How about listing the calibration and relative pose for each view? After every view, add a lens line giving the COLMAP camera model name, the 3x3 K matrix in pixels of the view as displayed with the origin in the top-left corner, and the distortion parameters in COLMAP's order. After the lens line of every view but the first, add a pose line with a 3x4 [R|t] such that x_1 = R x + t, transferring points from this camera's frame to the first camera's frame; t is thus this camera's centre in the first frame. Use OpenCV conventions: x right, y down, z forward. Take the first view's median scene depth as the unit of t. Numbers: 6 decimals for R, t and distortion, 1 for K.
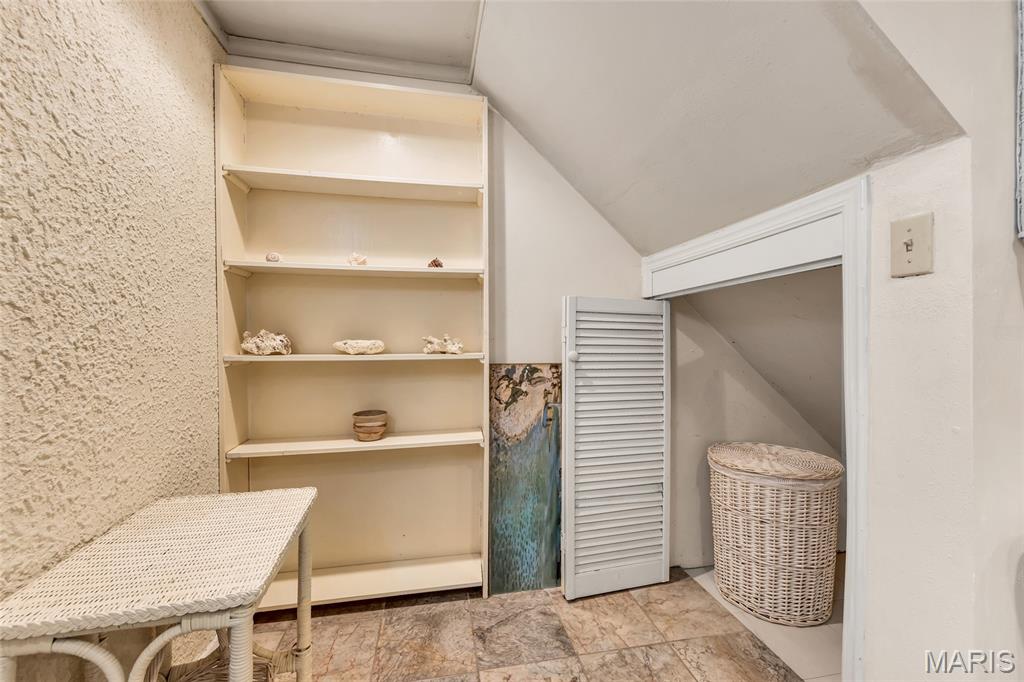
lens RADIAL K [[412.9, 0, 509.7], [0, 412.9, 336.4], [0, 0, 1]] dist [0.002999, -0.000235]
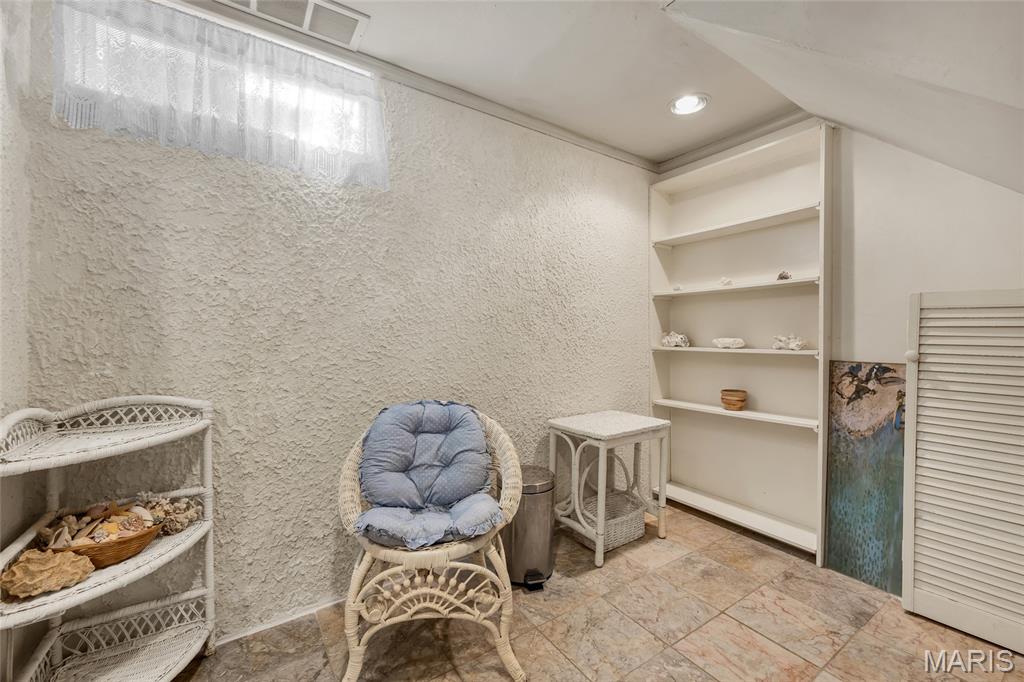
lens RADIAL K [[412.9, 0, 515.6], [0, 412.9, 338.0], [0, 0, 1]] dist [0.002999, -0.000235]
pose [[0.369581, 0.003553, -0.929192, 0.678935], [-0.006345, 0.999979, 0.001300, 0.010844], [0.929177, 0.005416, 0.369595, -0.192929]]
